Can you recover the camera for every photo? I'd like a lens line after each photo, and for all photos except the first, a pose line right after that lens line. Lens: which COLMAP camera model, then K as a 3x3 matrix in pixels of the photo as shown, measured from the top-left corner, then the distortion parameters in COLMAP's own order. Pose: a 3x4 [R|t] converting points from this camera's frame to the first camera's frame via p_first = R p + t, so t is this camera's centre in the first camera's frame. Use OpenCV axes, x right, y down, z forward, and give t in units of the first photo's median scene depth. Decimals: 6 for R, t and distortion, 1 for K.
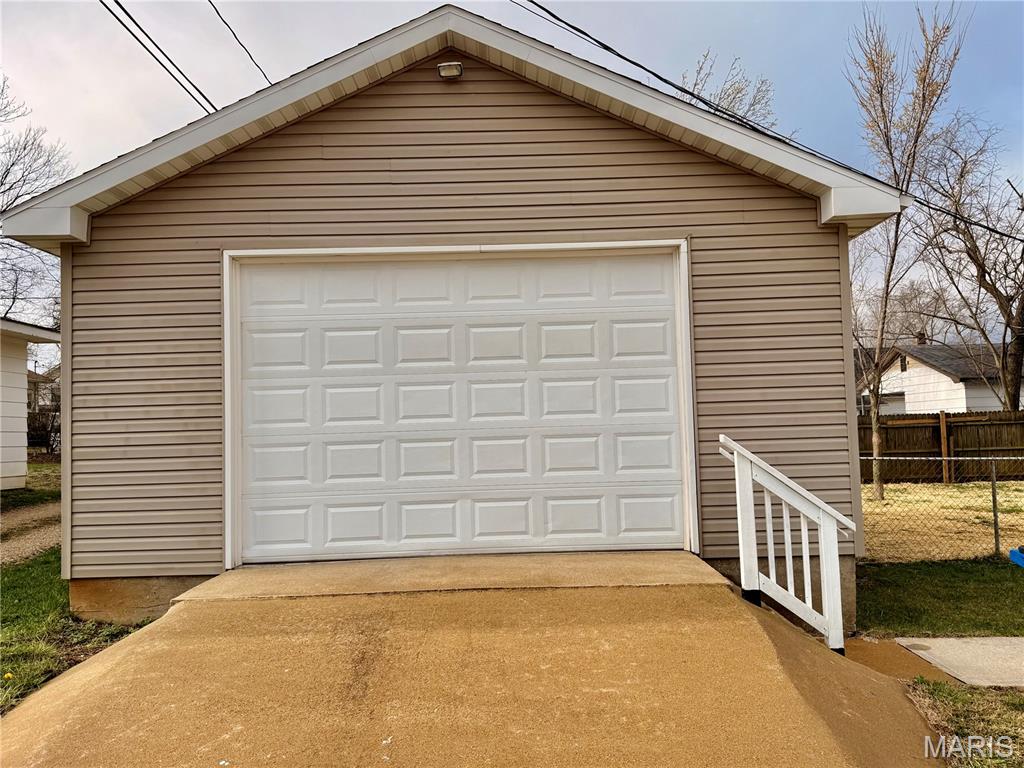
lens RADIAL K [[848.0, 0, 517.0], [0, 848.0, 382.5], [0, 0, 1]] dist [0.048030, -0.014304]
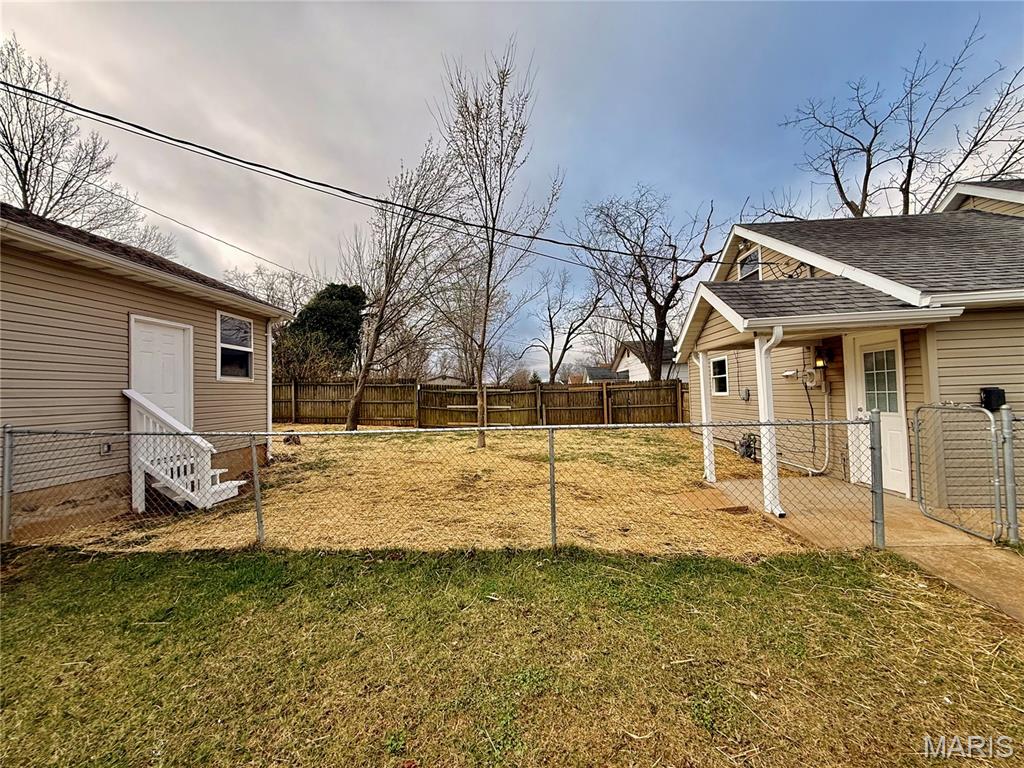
lens RADIAL K [[410.4, 0, 511.5], [0, 410.4, 384.0], [0, 0, 1]] dist [0.005424, -0.001091]
pose [[0.997779, -0.004966, -0.066422, 1.204240], [0.007375, 0.999322, 0.036070, 0.035294], [0.066198, -0.036479, 0.997139, 0.877133]]
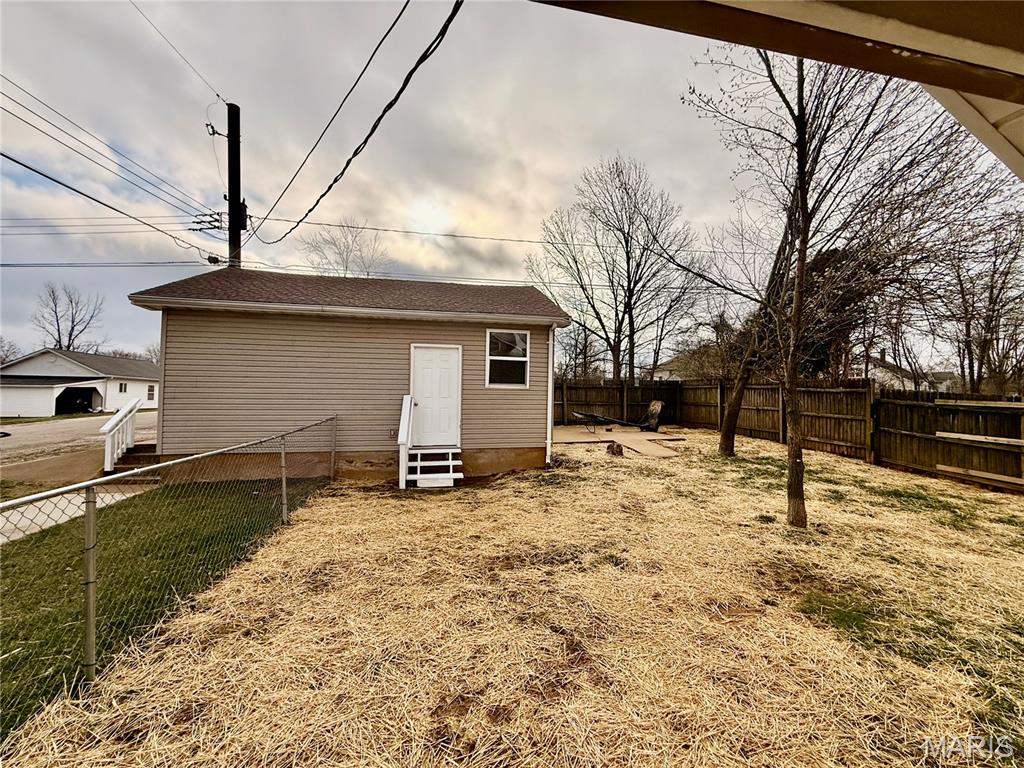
lens RADIAL K [[410.4, 0, 517.4], [0, 410.4, 383.5], [0, 0, 1]] dist [0.005424, -0.001091]
pose [[0.182396, -0.001229, -0.983224, 1.648198], [0.039768, 0.999190, 0.006128, 0.042182], [0.982421, -0.040218, 0.182297, 1.771256]]
